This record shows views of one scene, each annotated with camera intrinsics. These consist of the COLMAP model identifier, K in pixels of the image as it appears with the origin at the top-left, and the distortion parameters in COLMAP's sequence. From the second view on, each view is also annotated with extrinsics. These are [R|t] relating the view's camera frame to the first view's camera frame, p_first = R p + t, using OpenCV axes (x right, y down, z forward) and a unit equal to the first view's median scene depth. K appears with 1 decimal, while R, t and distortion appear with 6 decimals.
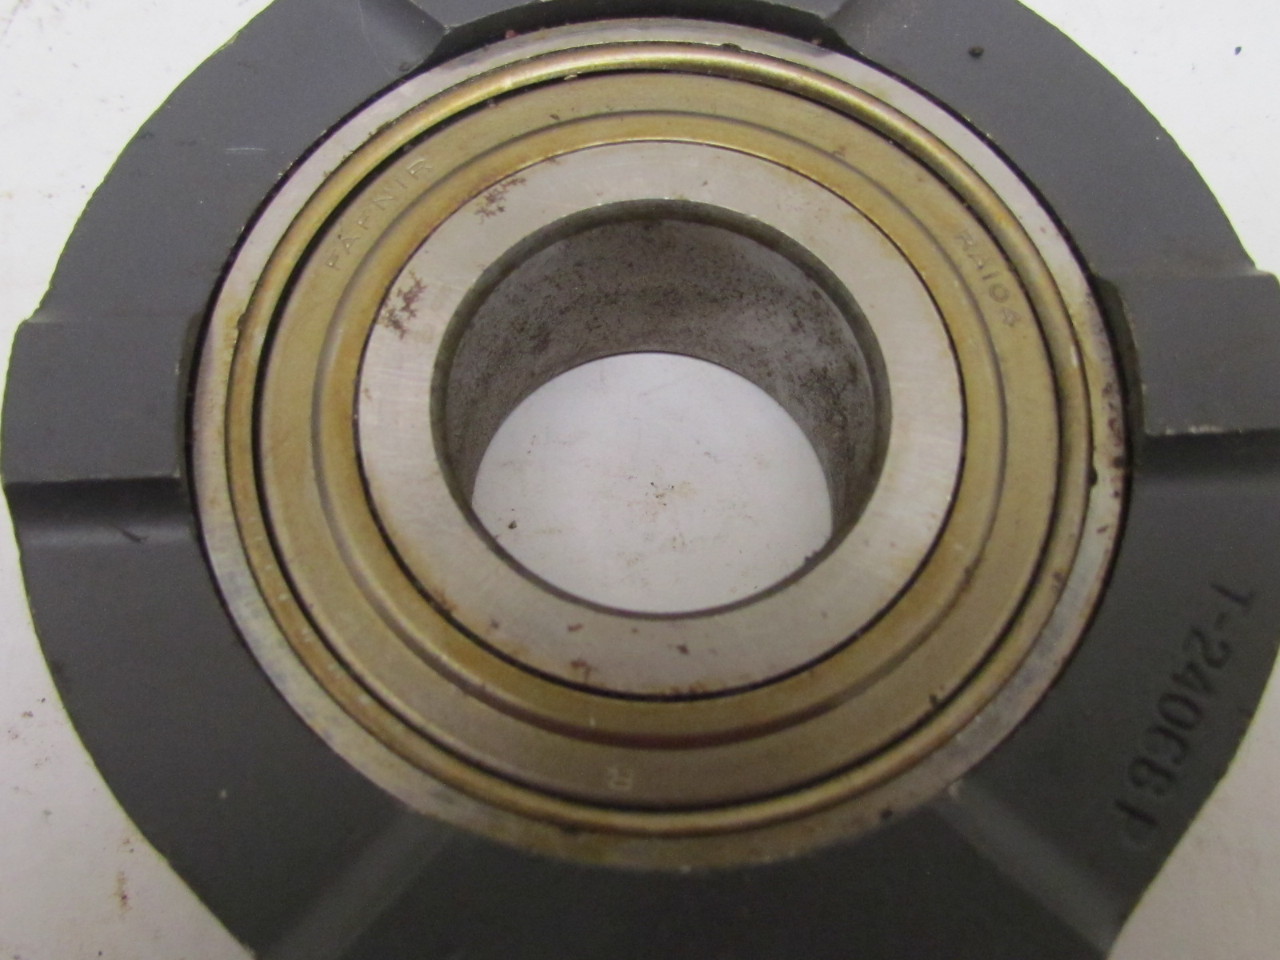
lens RADIAL K [[1513.4, 0, 633.6], [0, 1513.4, 479.5], [0, 0, 1]] dist [-0.013519, -0.016419]
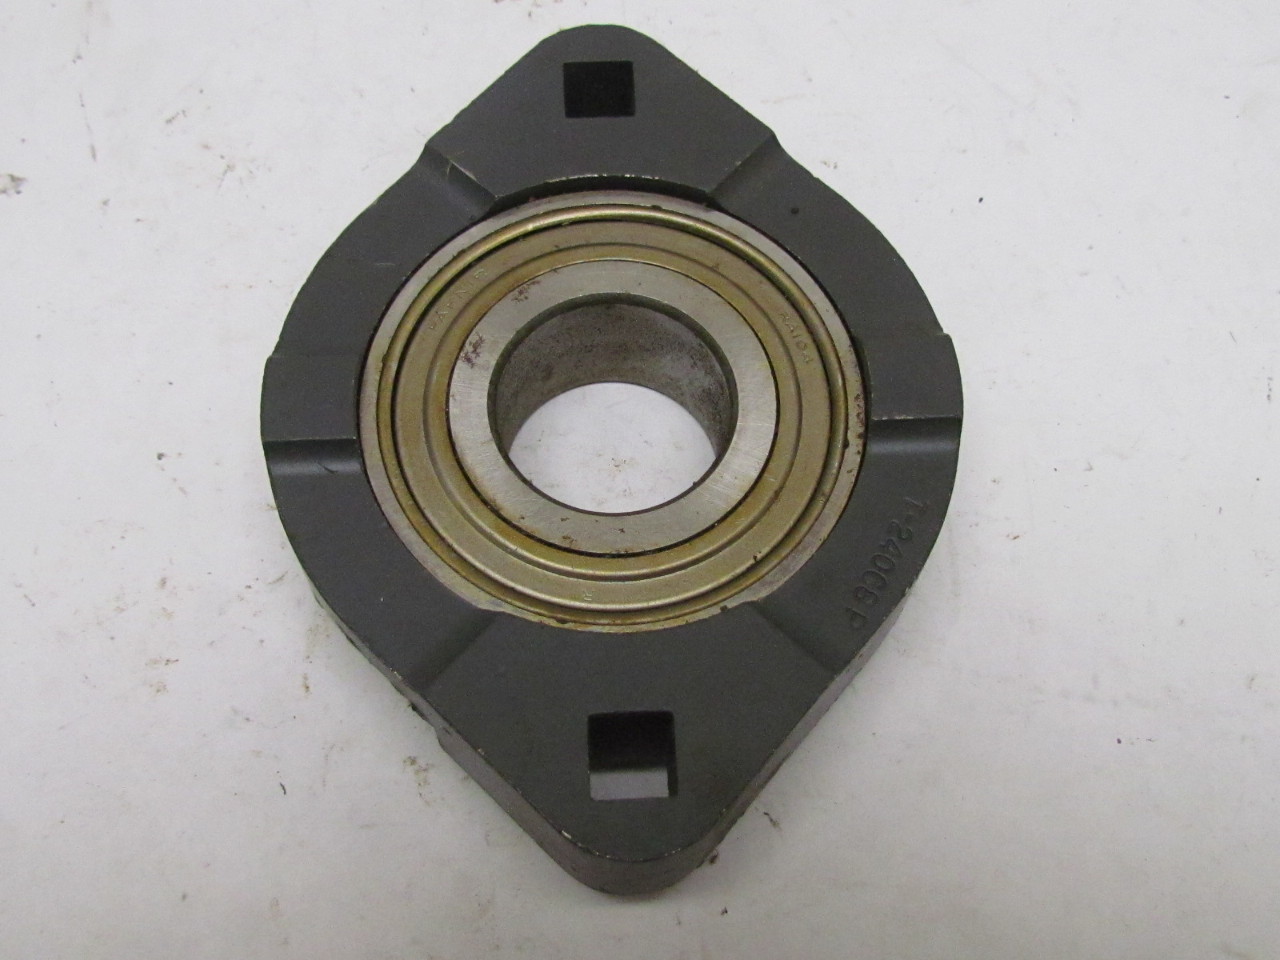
lens RADIAL K [[1513.4, 0, 633.6], [0, 1513.4, 479.5], [0, 0, 1]] dist [-0.013519, -0.016419]
pose [[0.999985, 0.004621, -0.002863, 0.046900], [-0.004758, 0.998735, -0.050059, 0.128150], [0.002628, 0.050072, 0.998742, -0.796494]]
